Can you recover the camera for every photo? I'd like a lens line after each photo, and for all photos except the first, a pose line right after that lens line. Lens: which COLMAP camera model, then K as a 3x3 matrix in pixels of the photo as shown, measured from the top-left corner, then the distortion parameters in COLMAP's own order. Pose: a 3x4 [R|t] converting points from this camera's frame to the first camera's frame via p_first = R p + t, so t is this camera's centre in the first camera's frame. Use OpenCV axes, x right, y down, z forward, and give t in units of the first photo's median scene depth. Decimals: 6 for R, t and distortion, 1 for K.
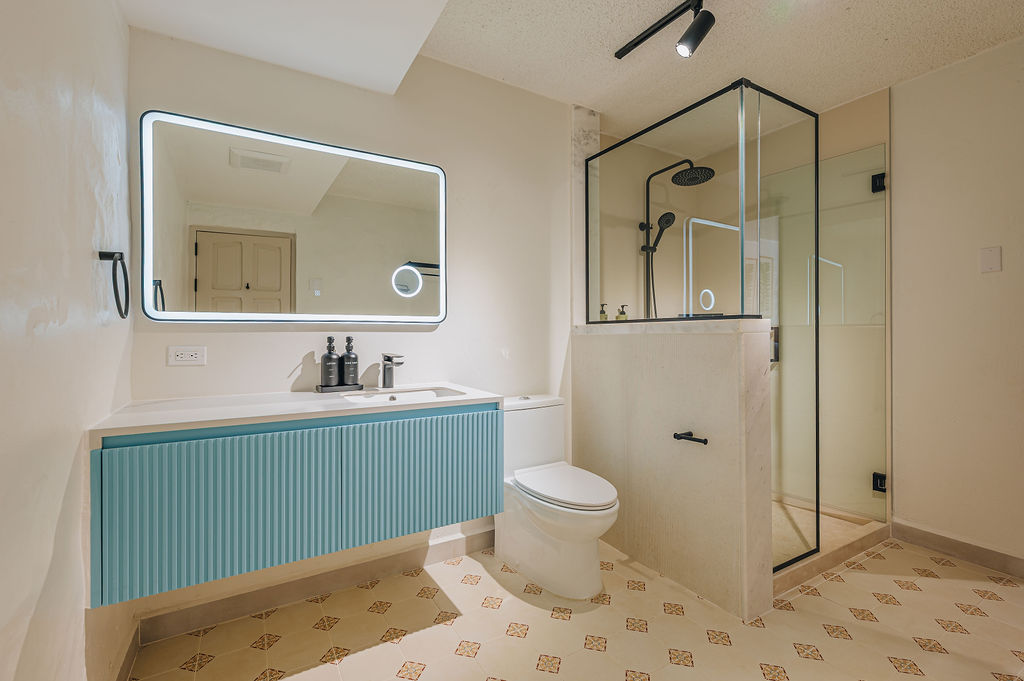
lens RADIAL K [[458.7, 0, 511.7], [0, 458.7, 332.7], [0, 0, 1]] dist [-0.004430, -0.000483]
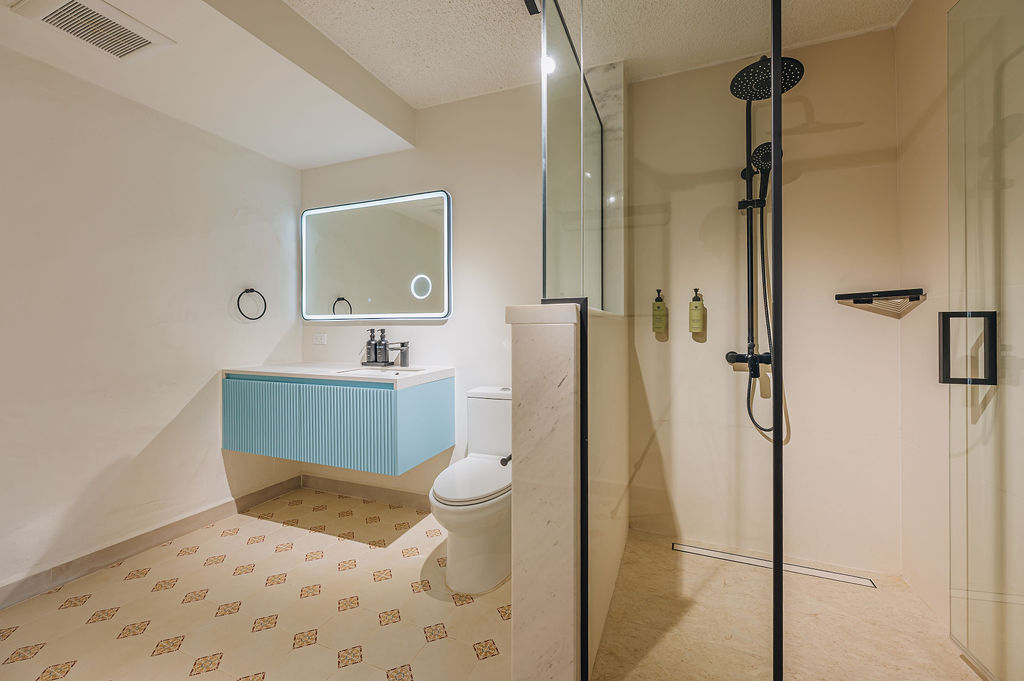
lens RADIAL K [[411.3, 0, 500.2], [0, 411.3, 324.5], [0, 0, 1]] dist [-0.001068, 0.000241]
pose [[0.600607, -0.005076, -0.799529, 0.922386], [0.004273, 0.999986, -0.003139, 0.000747], [0.799533, -0.001531, 0.600620, 0.525953]]
